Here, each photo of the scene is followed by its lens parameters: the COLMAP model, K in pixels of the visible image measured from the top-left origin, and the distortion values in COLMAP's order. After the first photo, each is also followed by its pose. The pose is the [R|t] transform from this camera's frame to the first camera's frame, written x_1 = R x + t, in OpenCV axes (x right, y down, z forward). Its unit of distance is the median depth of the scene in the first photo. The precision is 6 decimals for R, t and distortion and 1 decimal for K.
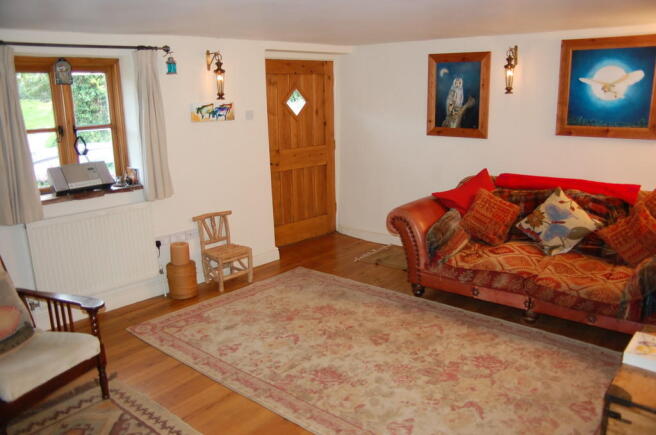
lens RADIAL K [[545.6, 0, 328.3], [0, 545.6, 216.5], [0, 0, 1]] dist [0.001174, 0.002109]
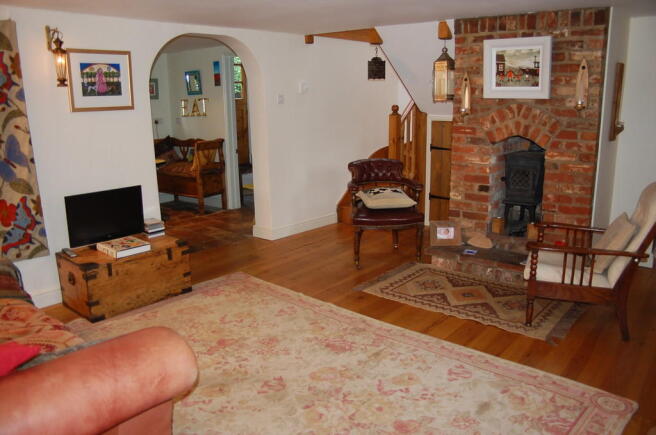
lens RADIAL K [[545.6, 0, 328.8], [0, 545.6, 216.6], [0, 0, 1]] dist [0.001174, 0.002109]
pose [[-0.999271, 0.032819, 0.019500, -0.008706], [0.038068, 0.894904, 0.444631, -0.354823], [-0.002858, 0.445050, -0.895501, 1.671349]]
